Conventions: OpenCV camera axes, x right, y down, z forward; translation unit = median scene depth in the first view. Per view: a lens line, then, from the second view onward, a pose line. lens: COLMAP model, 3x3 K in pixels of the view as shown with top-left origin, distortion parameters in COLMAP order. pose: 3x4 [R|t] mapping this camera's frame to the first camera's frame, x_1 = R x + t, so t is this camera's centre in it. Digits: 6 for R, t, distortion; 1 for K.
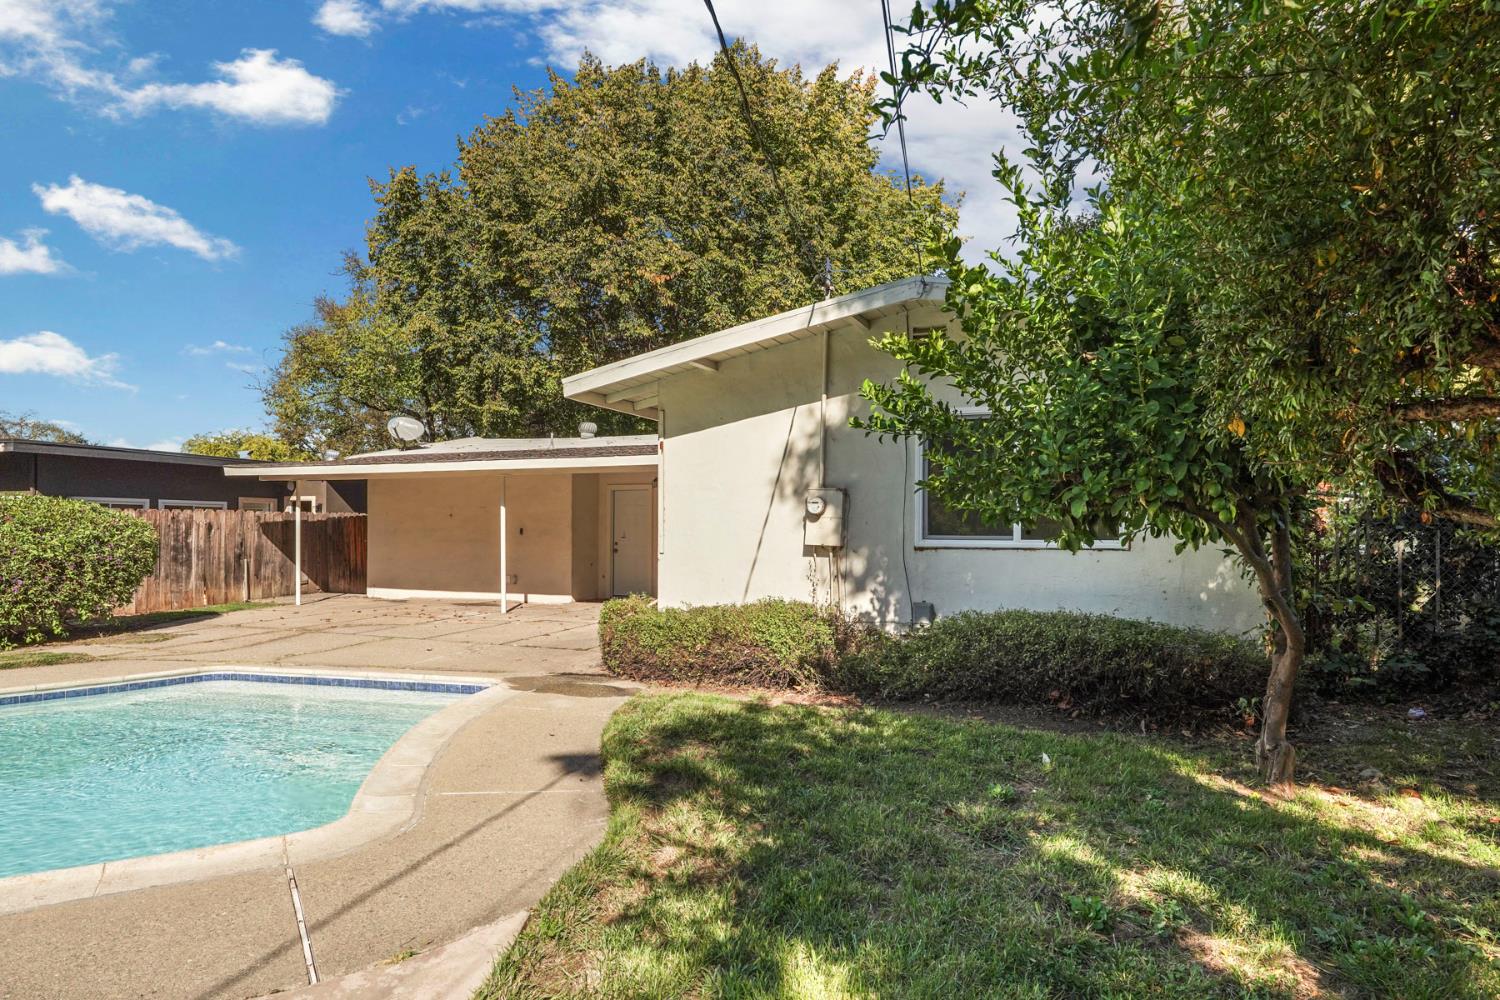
lens RADIAL K [[848.7, 0, 747.9], [0, 848.7, 514.1], [0, 0, 1]] dist [-0.000771, -0.002826]
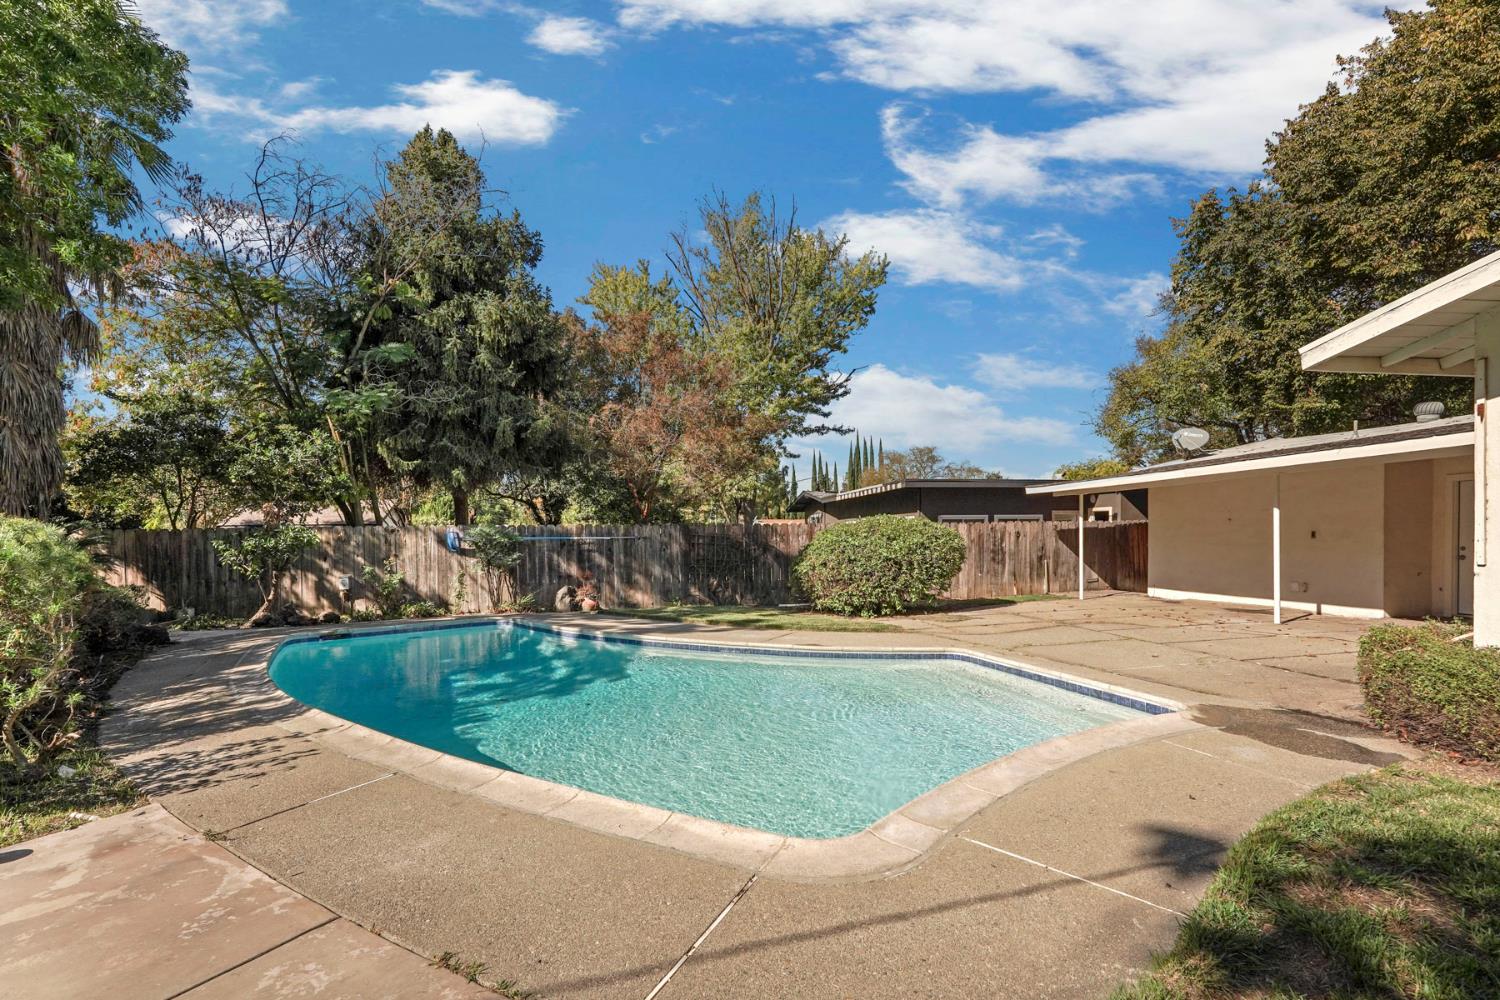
lens RADIAL K [[676.6, 0, 779.8], [0, 676.6, 541.7], [0, 0, 1]] dist [-0.000412, 0.002249]
pose [[0.540515, -0.005401, -0.841317, 0.030784], [0.029256, 0.999495, 0.012380, 0.002458], [0.840826, -0.031305, 0.540400, 0.123723]]
